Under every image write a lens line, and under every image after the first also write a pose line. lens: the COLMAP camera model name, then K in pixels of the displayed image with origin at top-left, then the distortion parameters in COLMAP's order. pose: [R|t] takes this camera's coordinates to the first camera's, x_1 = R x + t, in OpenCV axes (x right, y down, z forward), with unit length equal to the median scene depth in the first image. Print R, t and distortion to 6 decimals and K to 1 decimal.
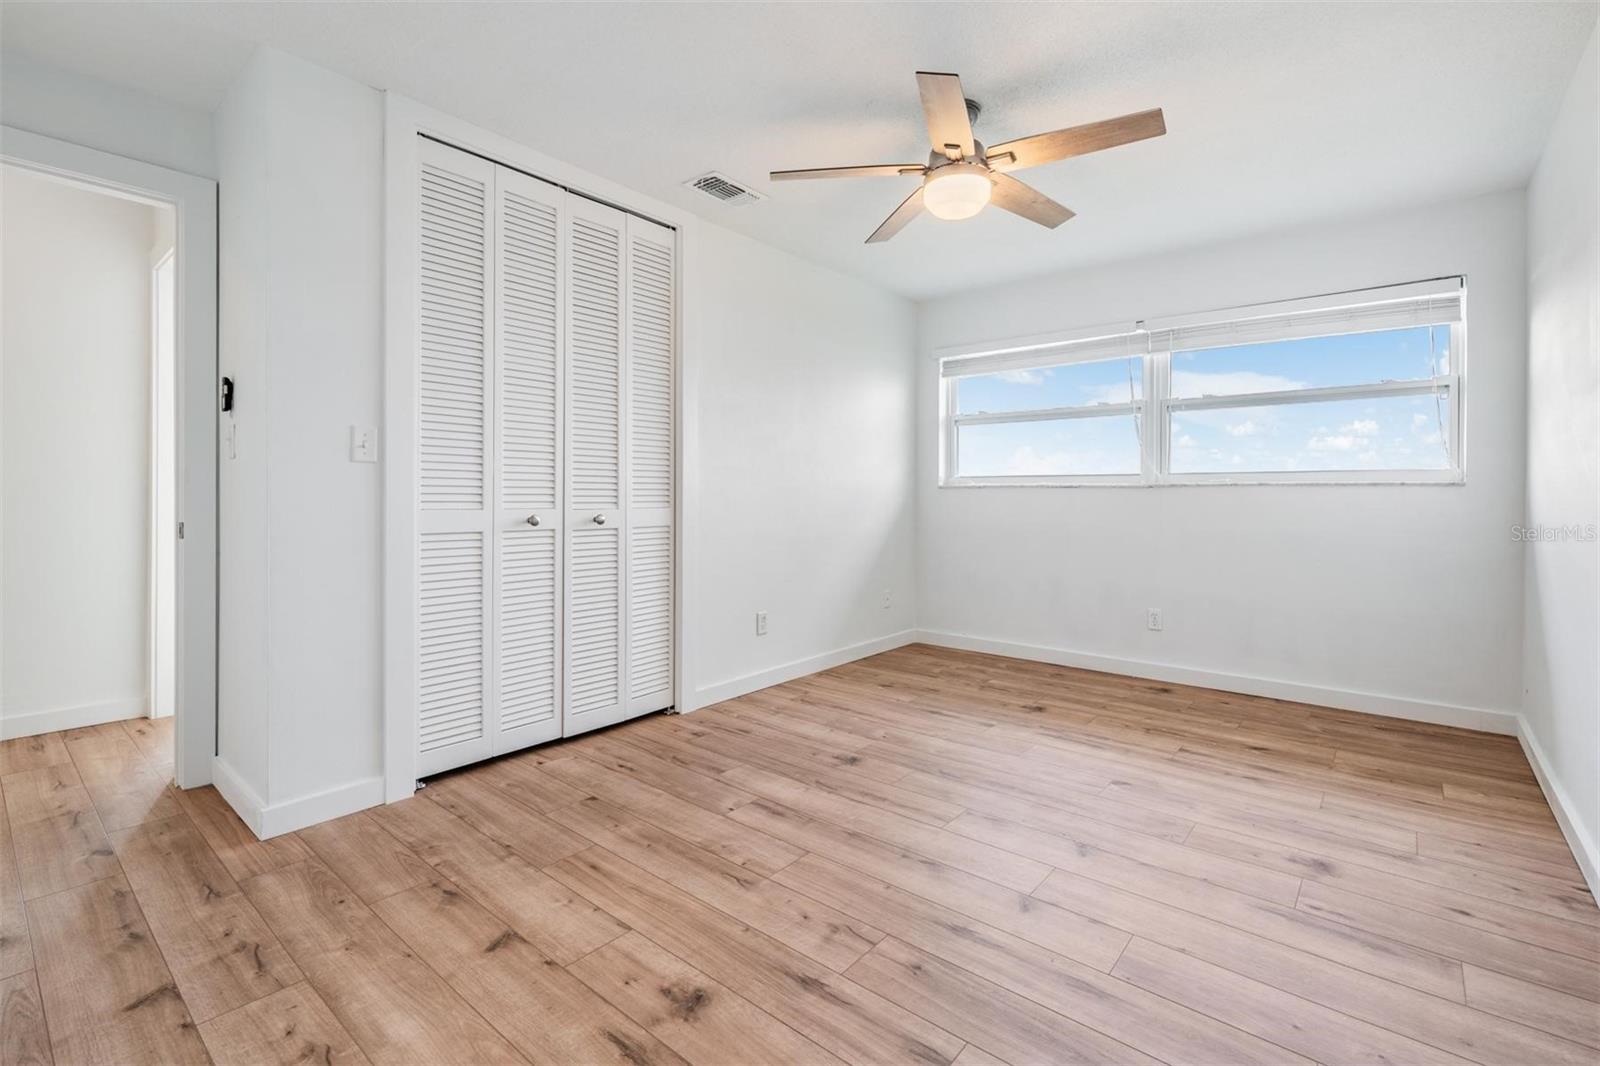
lens RADIAL K [[719.0, 0, 797.8], [0, 719.0, 498.7], [0, 0, 1]] dist [-0.001383, -0.000295]
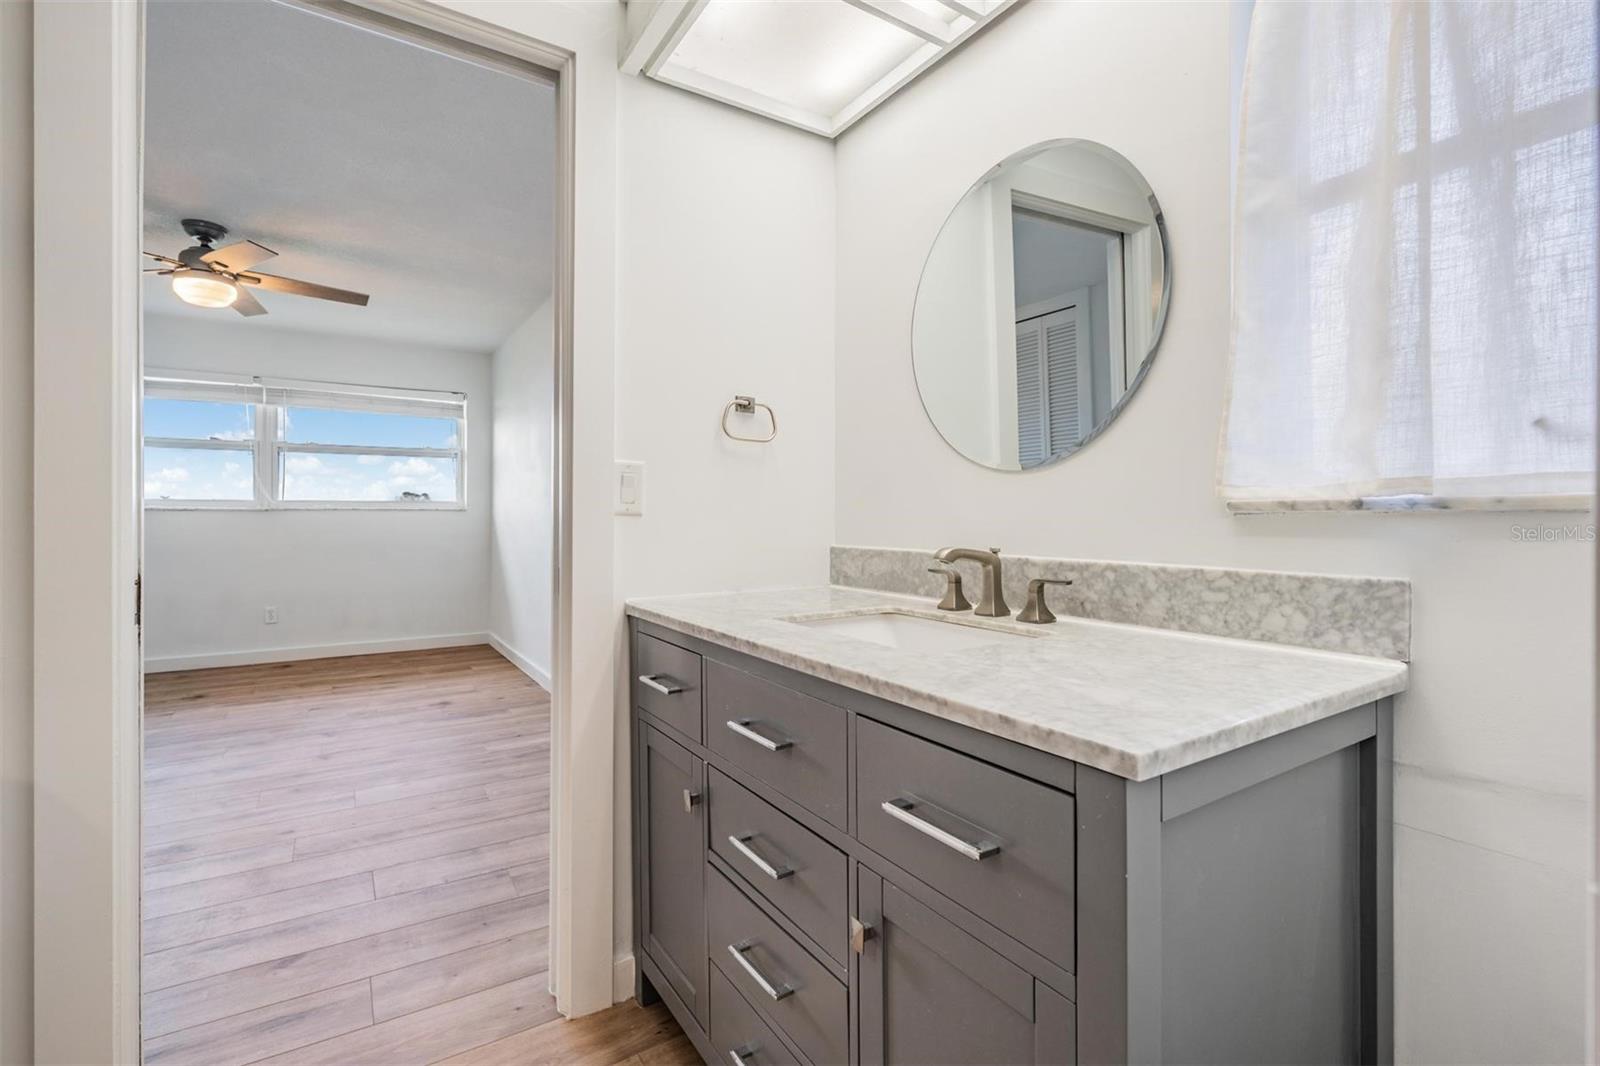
lens RADIAL K [[719.0, 0, 797.8], [0, 719.0, 498.7], [0, 0, 1]] dist [-0.001383, -0.000295]
pose [[0.292960, 0.019746, 0.955921, -0.533786], [0.007128, 0.999714, -0.022835, -0.001802], [-0.956098, 0.013503, 0.292735, -0.313977]]
